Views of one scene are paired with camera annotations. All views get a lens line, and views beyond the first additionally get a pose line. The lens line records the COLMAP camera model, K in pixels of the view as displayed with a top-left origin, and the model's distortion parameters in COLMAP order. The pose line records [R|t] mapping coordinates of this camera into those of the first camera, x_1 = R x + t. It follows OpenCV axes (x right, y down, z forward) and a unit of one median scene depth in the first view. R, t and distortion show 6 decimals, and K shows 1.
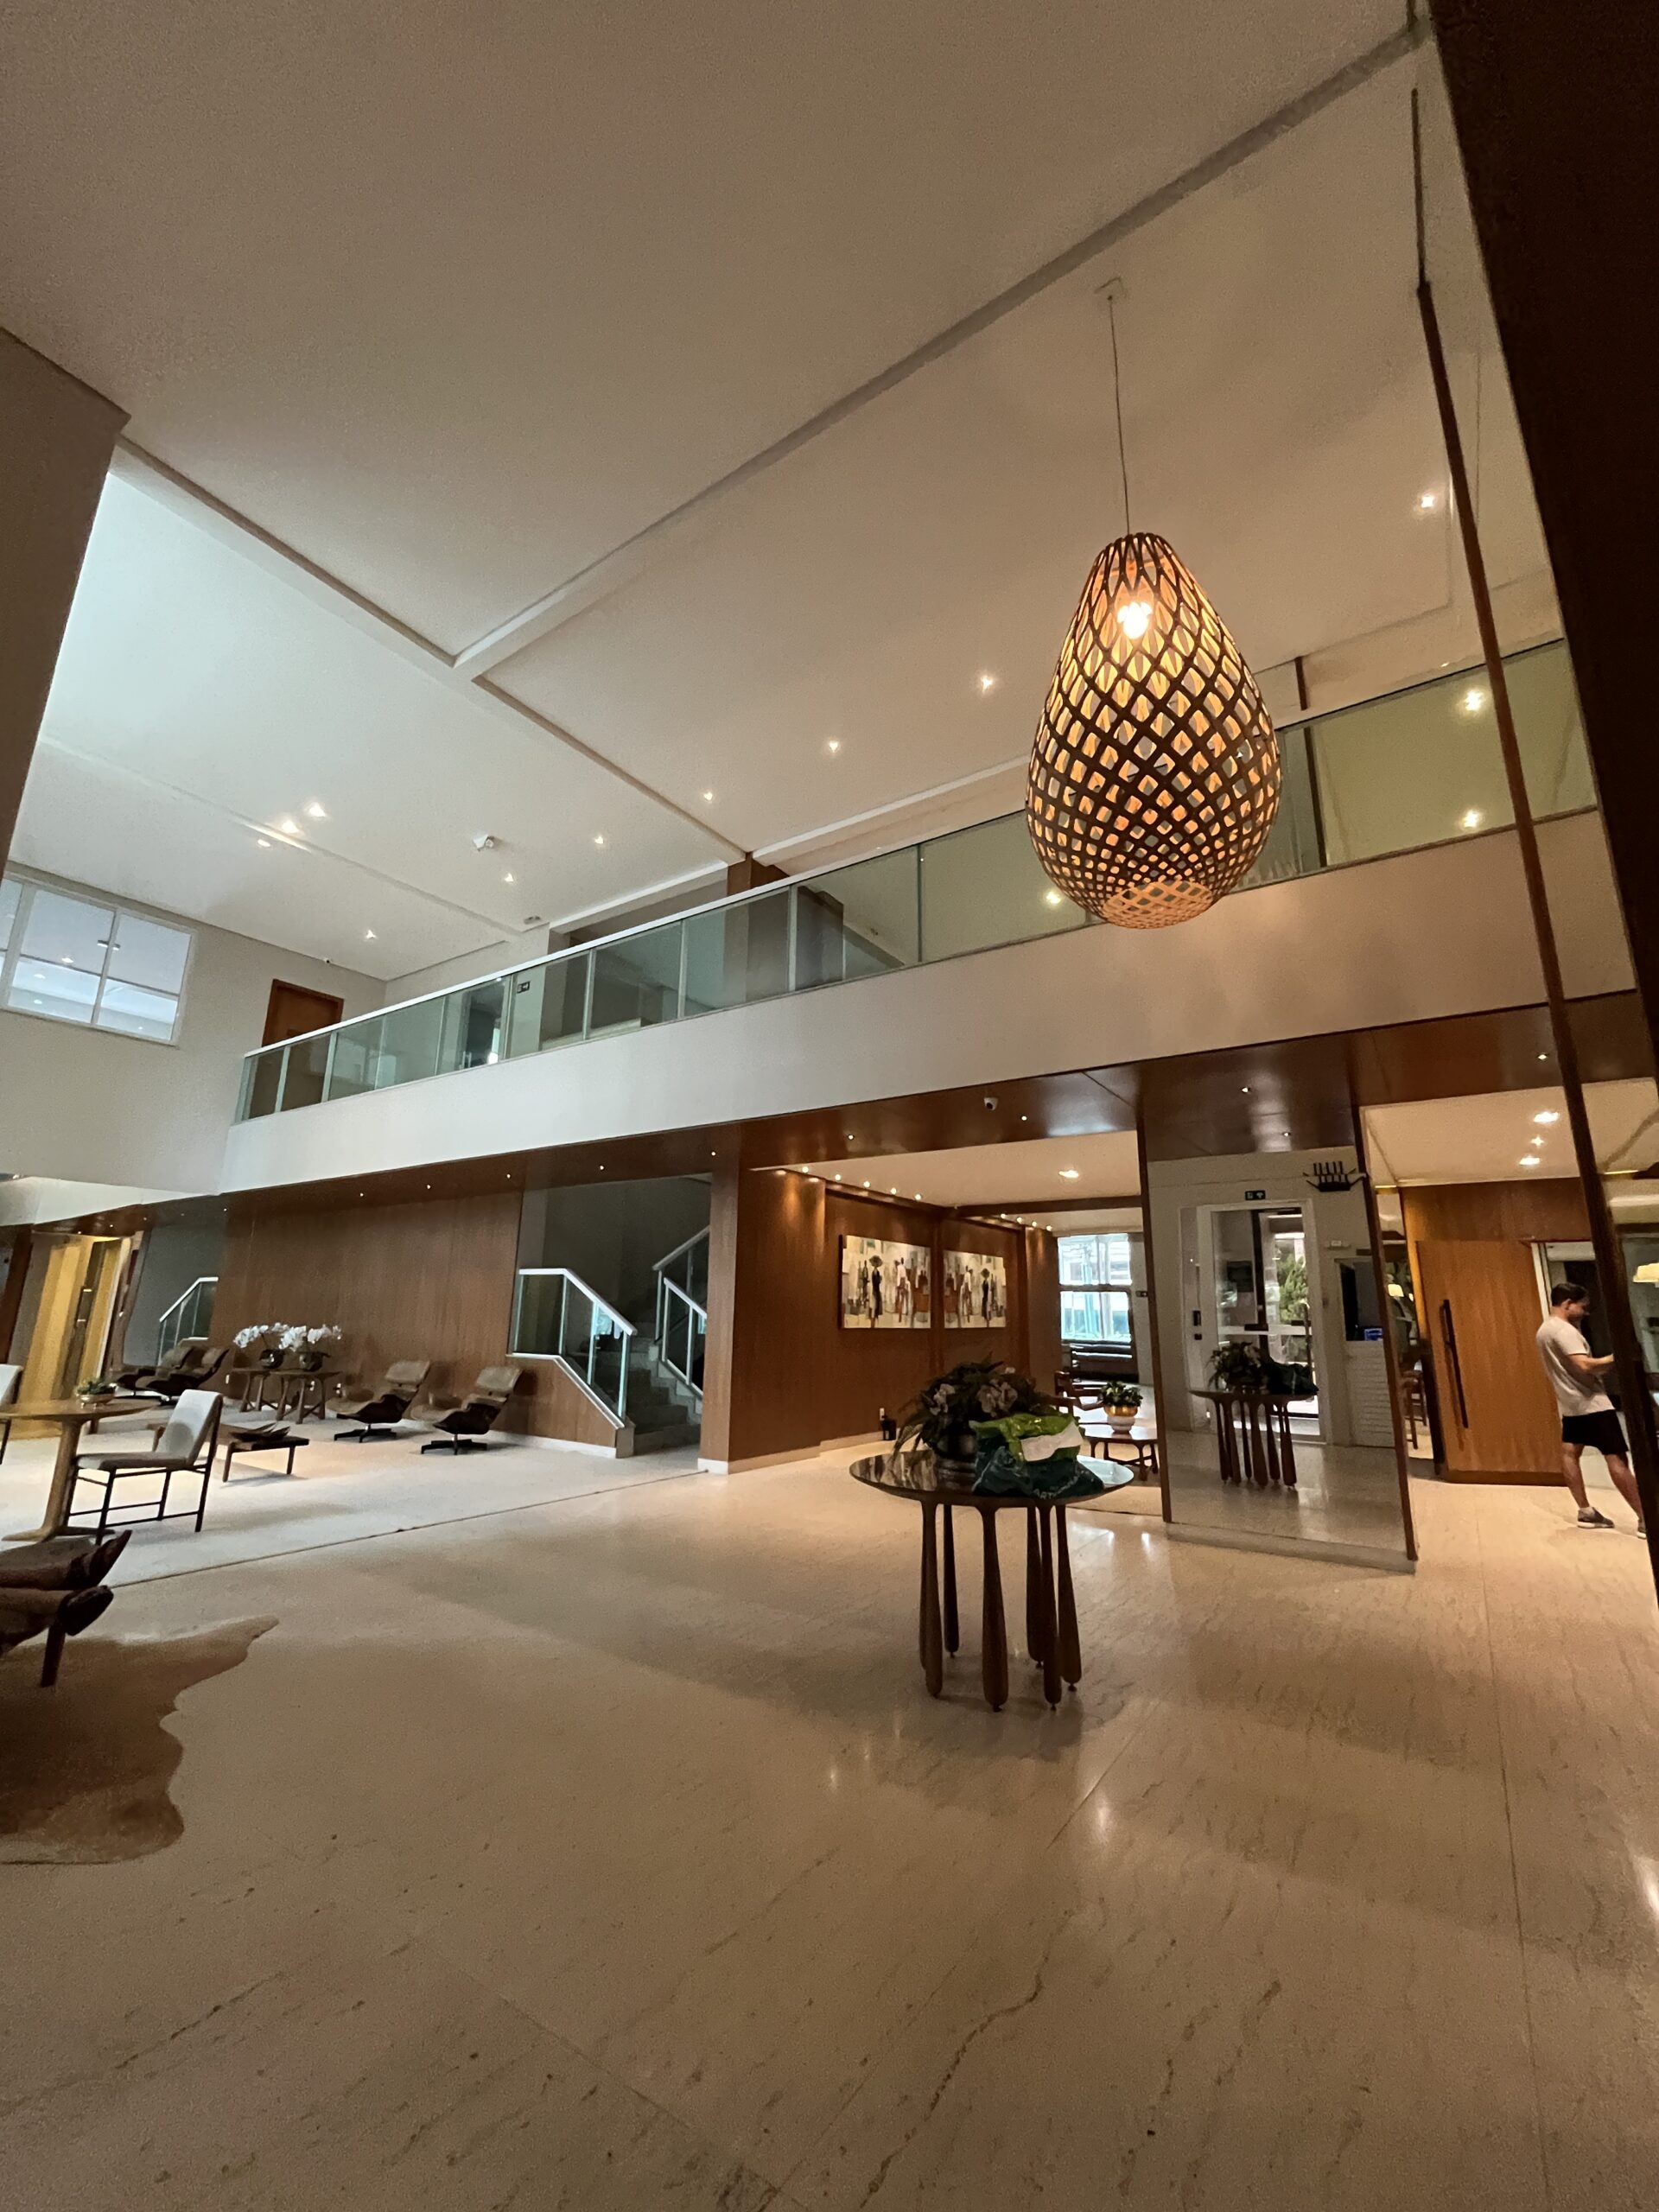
lens RADIAL K [[896.8, 0, 837.6], [0, 896.8, 1106.4], [0, 0, 1]] dist [0.004264, 0.000122]
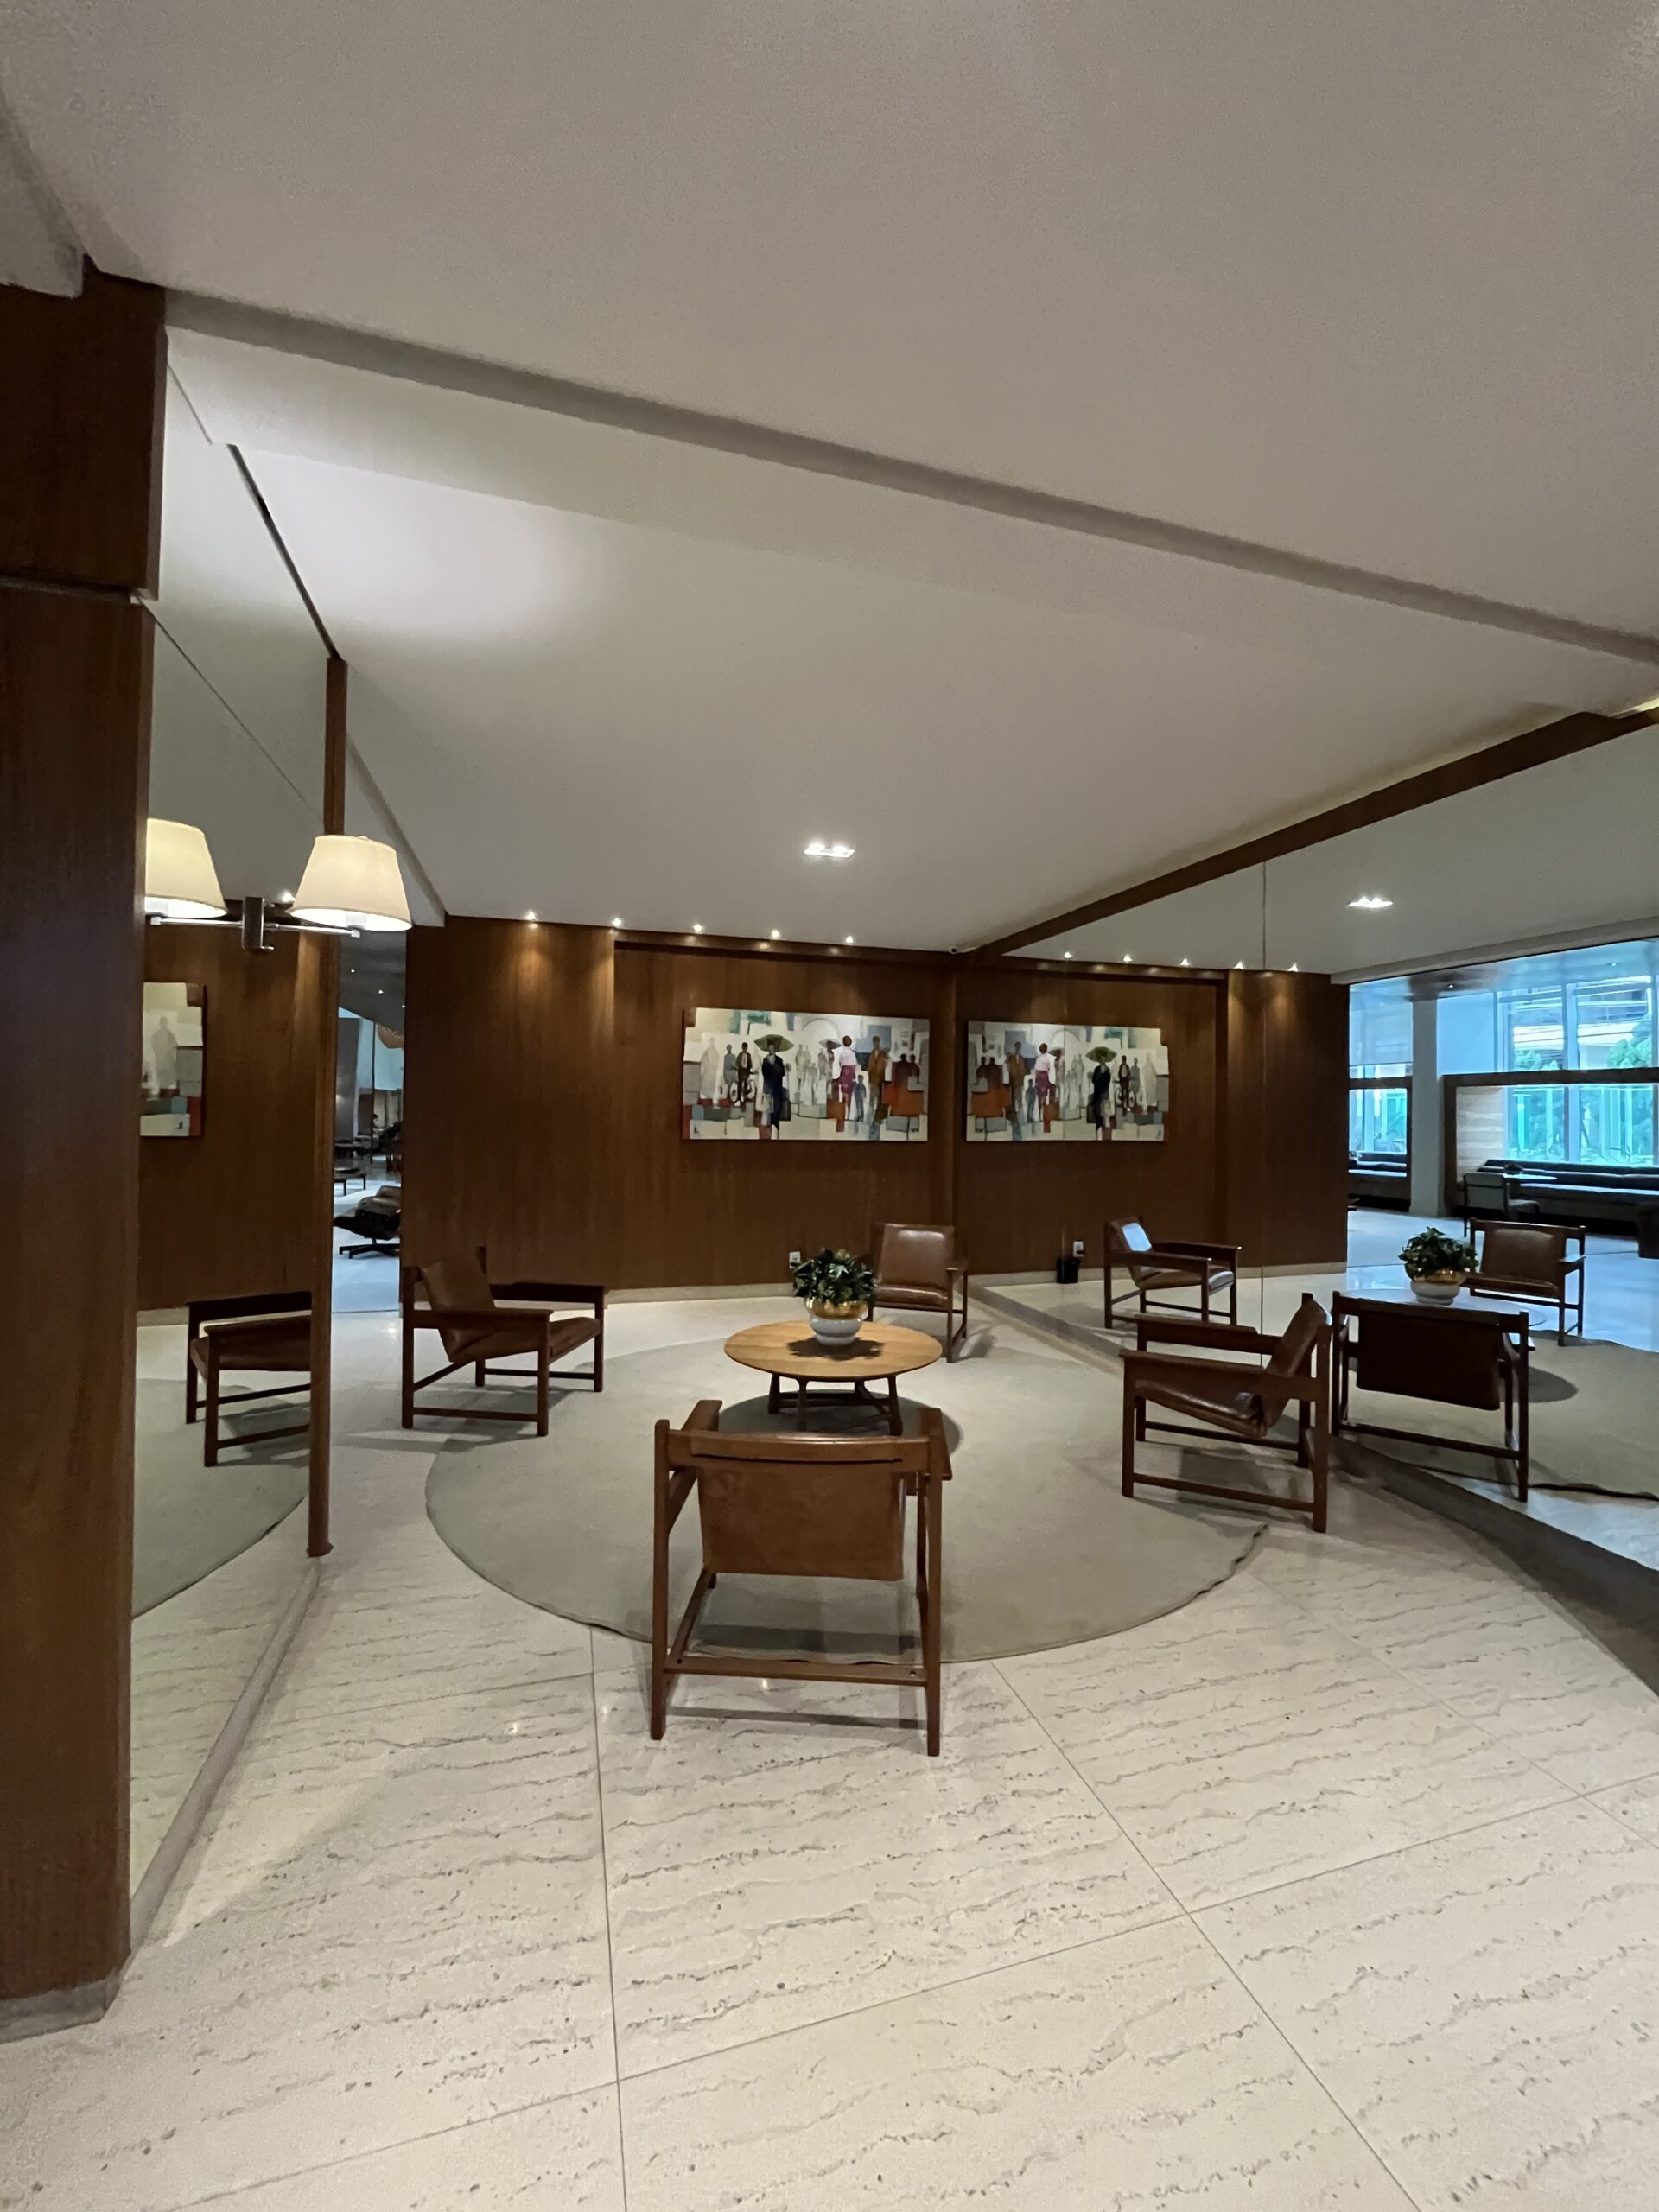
lens RADIAL K [[896.8, 0, 828.0], [0, 896.8, 1108.9], [0, 0, 1]] dist [0.004264, 0.000122]
pose [[0.772095, -0.010251, -0.635425, 0.492707], [0.144880, 0.976379, 0.160290, 0.116850], [0.618772, -0.215820, 0.755343, 0.498404]]
